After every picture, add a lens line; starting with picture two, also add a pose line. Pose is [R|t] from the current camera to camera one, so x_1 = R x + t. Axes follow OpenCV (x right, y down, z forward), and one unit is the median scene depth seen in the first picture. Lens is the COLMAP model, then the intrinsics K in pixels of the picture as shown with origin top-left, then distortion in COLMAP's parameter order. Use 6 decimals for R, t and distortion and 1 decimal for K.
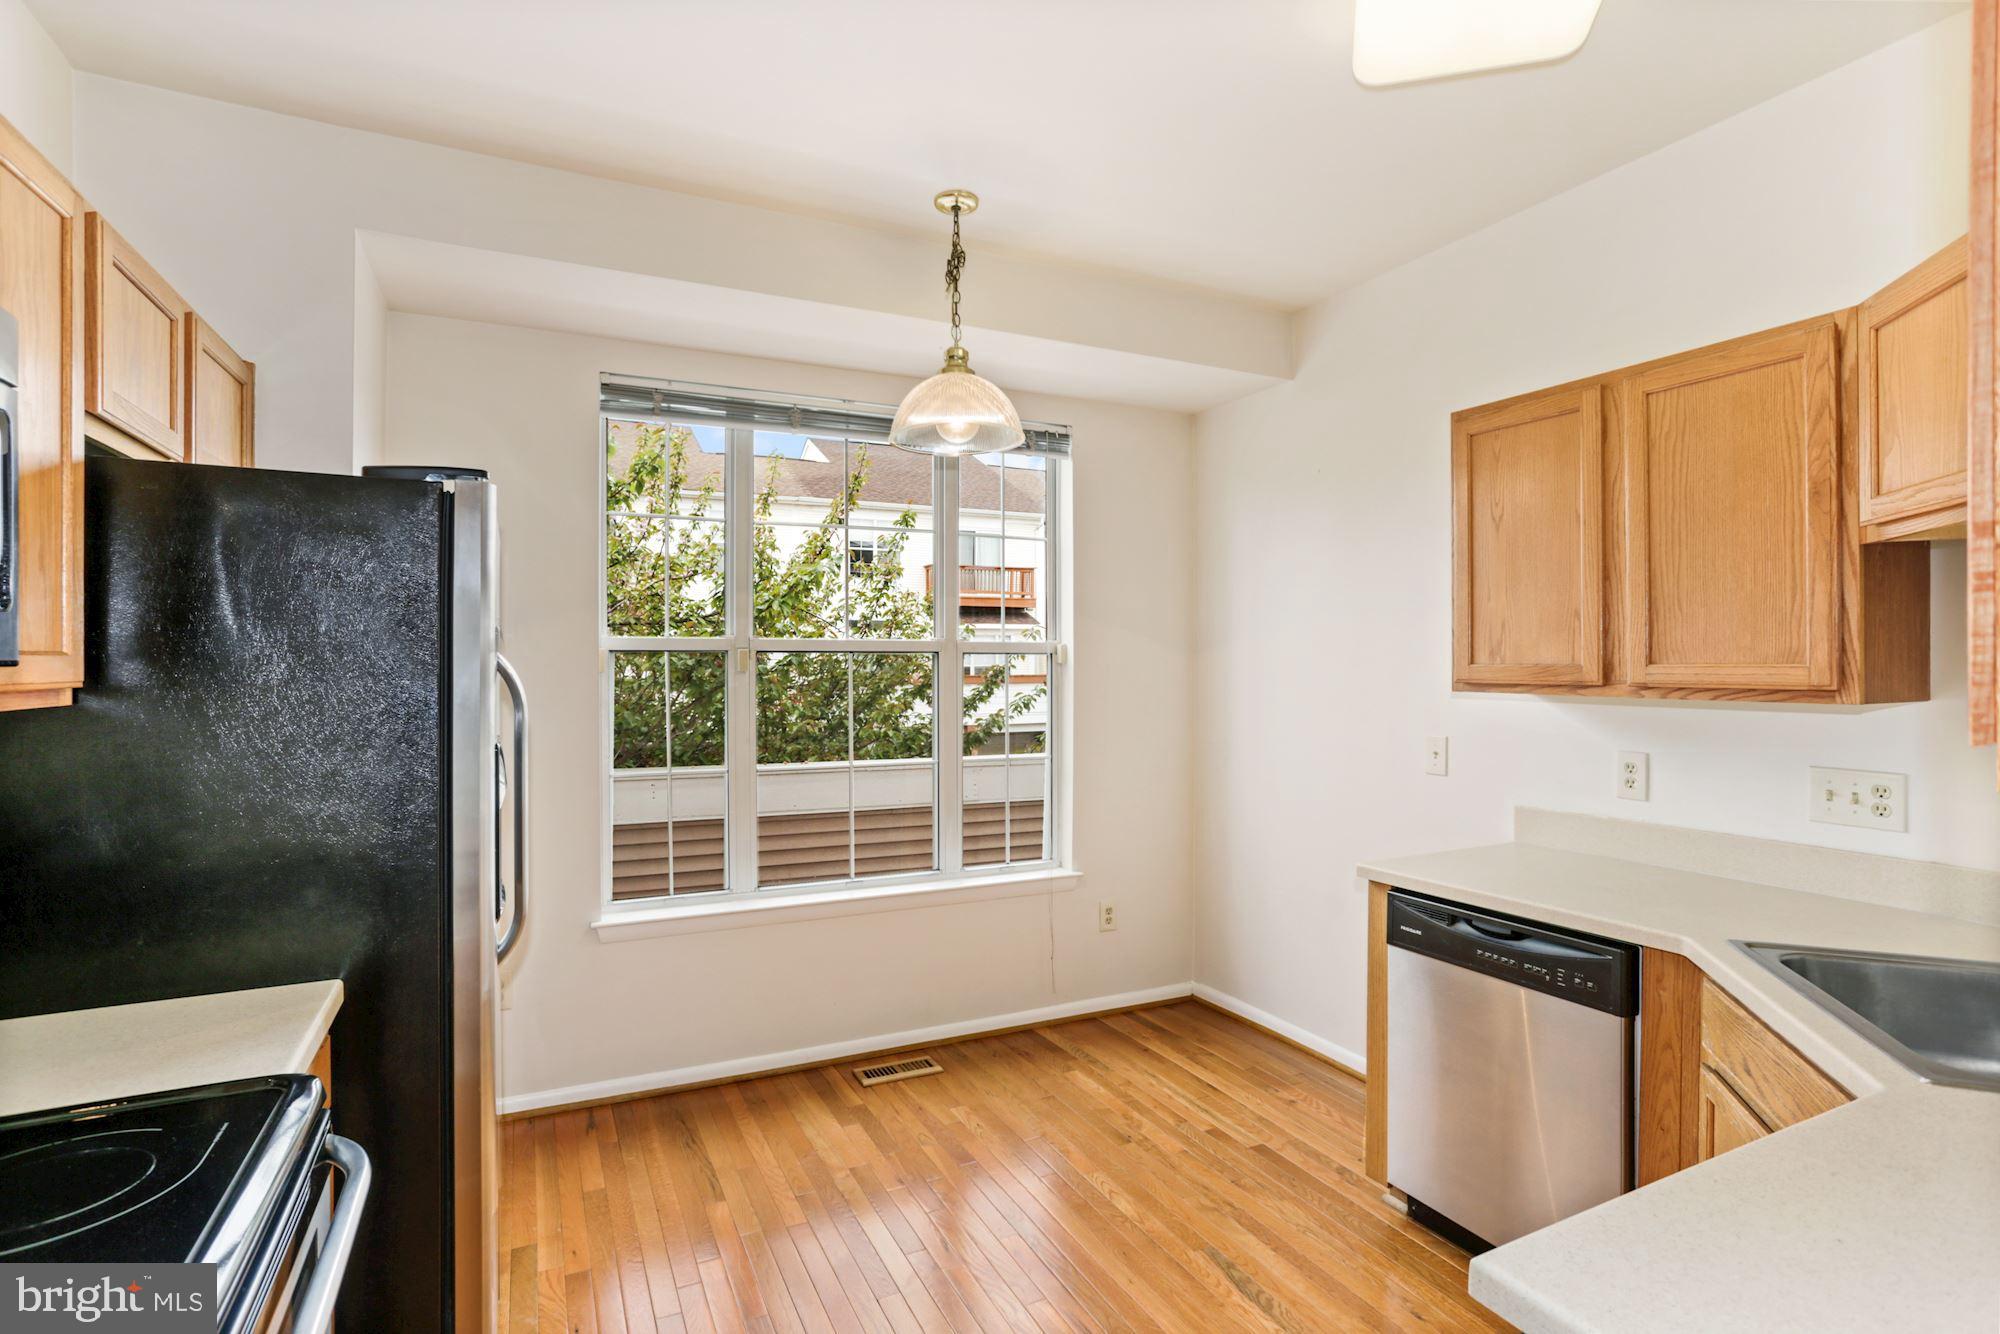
lens RADIAL K [[964.7, 0, 983.6], [0, 964.7, 660.6], [0, 0, 1]] dist [-0.034904, 0.016266]
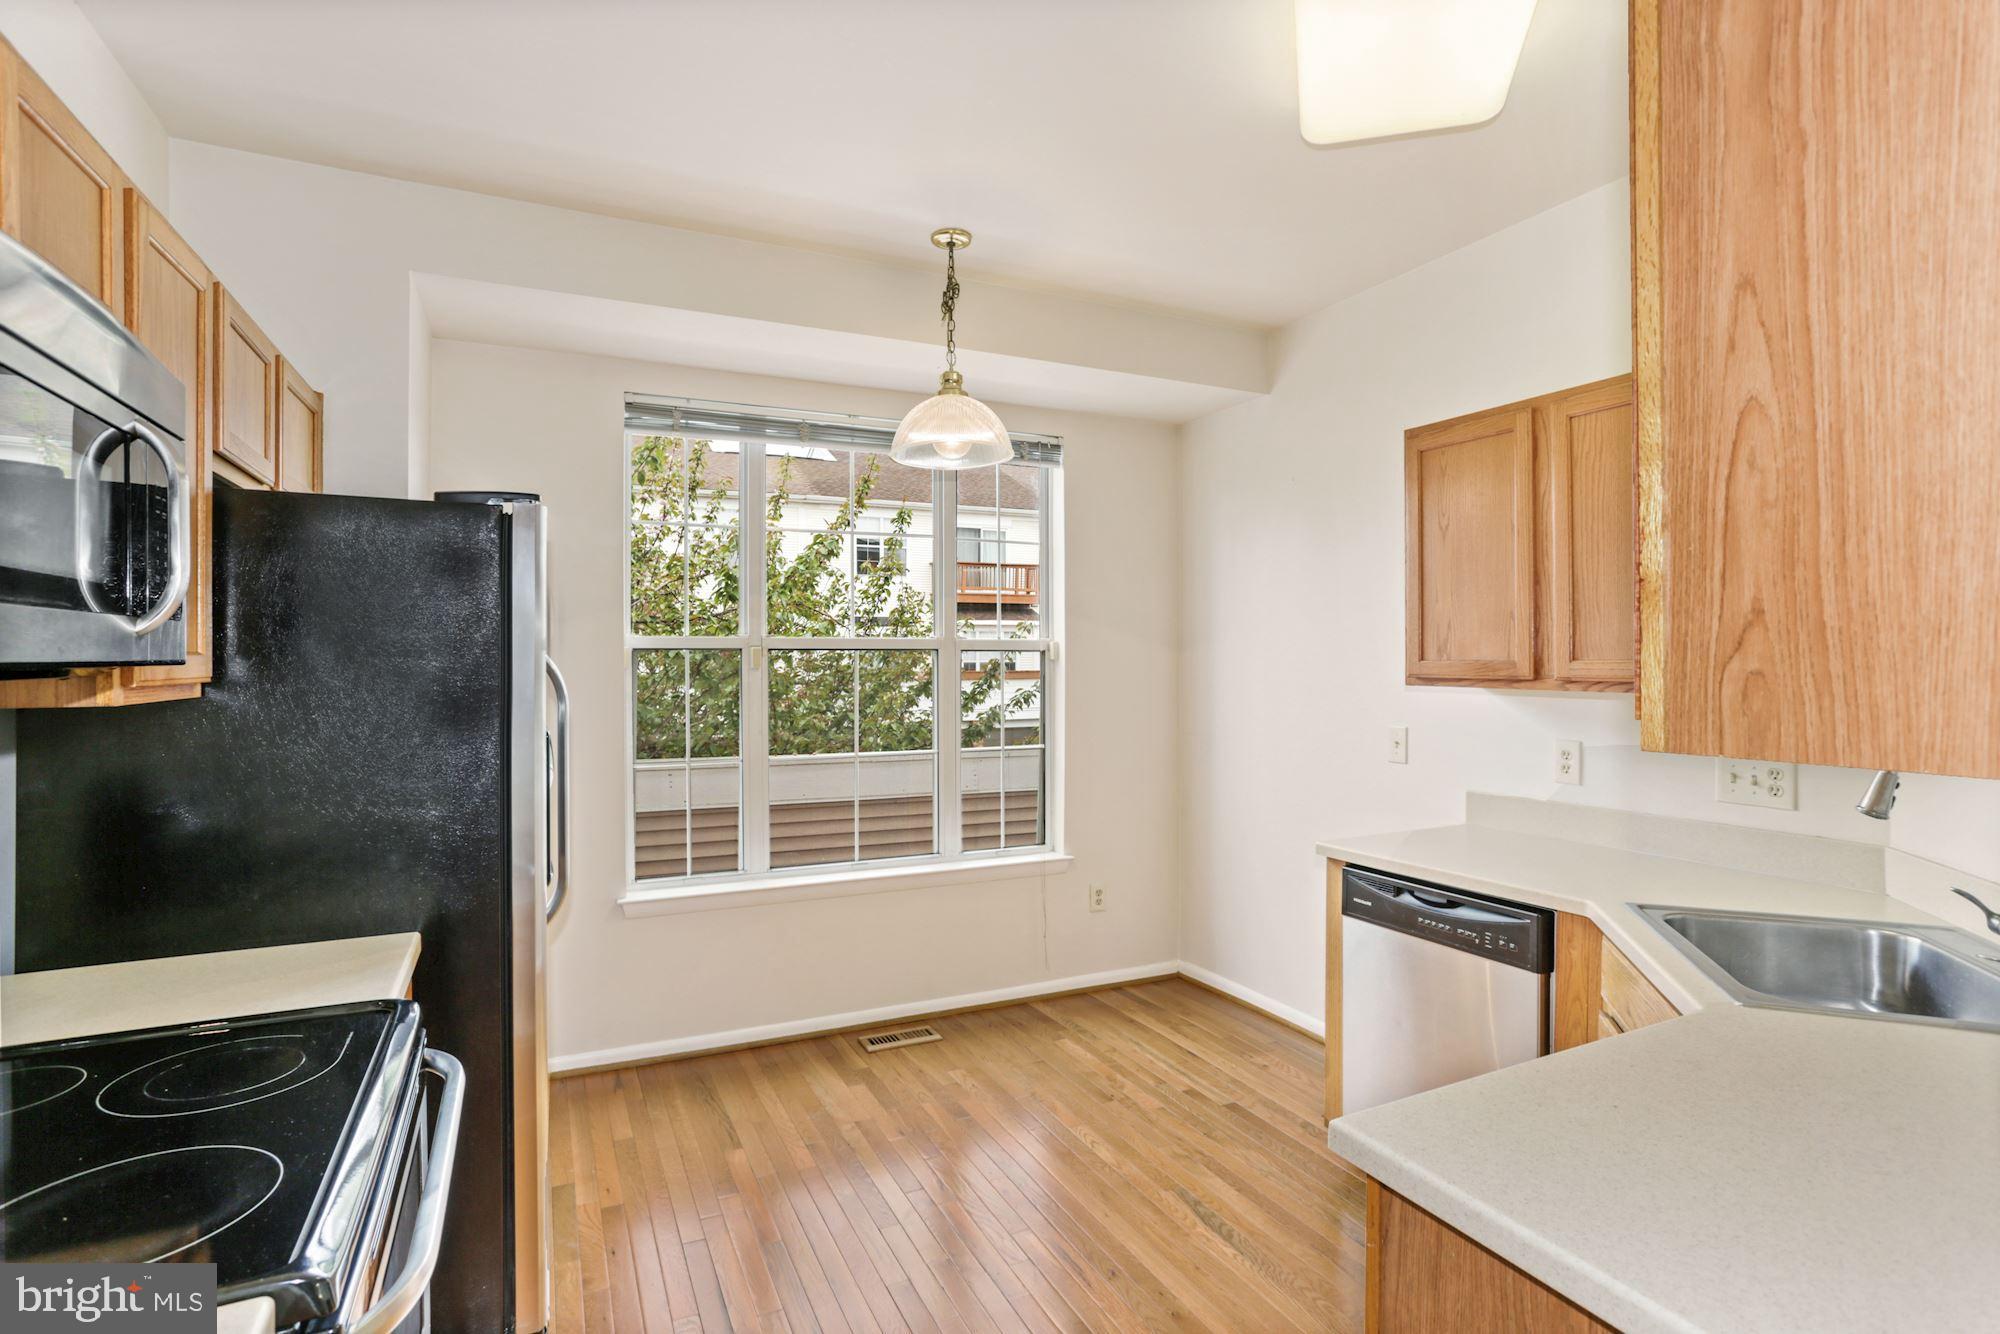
lens RADIAL K [[964.7, 0, 981.6], [0, 964.7, 656.1], [0, 0, 1]] dist [-0.034904, 0.016266]
pose [[0.999959, -0.001464, -0.008980, 0.016862], [0.001463, 0.999999, -0.000169, -0.001722], [0.008980, 0.000156, 0.999960, -0.103726]]
